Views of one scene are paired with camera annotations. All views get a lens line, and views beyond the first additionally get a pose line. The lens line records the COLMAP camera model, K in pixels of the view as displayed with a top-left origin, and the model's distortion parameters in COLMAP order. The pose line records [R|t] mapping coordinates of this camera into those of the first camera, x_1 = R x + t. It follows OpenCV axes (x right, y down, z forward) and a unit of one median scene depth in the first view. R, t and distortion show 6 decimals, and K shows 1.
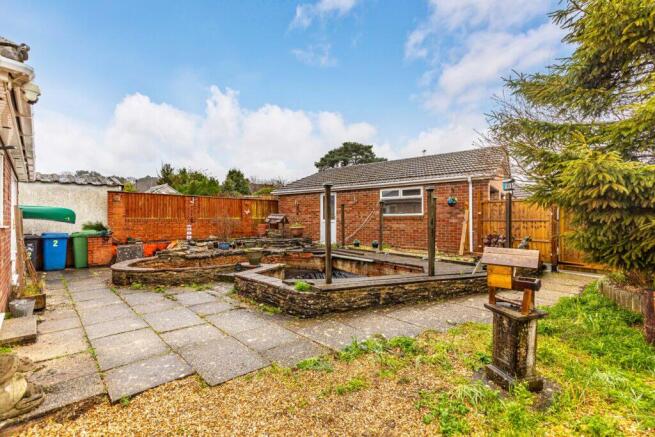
lens RADIAL K [[301.7, 0, 326.2], [0, 301.7, 218.6], [0, 0, 1]] dist [0.003404, -0.000291]
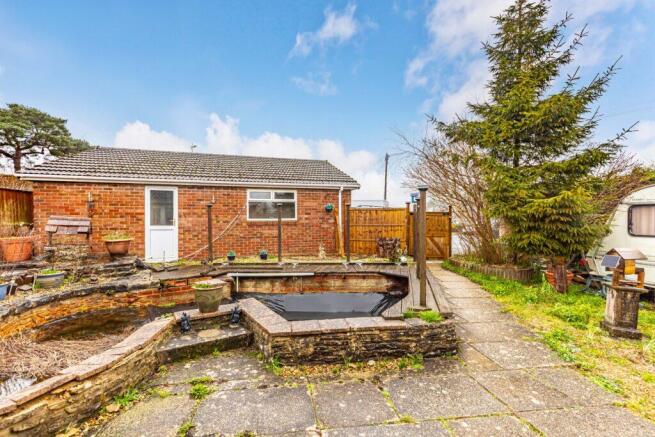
lens RADIAL K [[301.7, 0, 326.9], [0, 301.7, 220.4], [0, 0, 1]] dist [0.003404, -0.000291]
pose [[0.573942, 0.000846, 0.818895, -0.414450], [-0.001281, 0.999999, -0.000135, -0.010781], [-0.818895, -0.000972, 0.573943, 0.364641]]
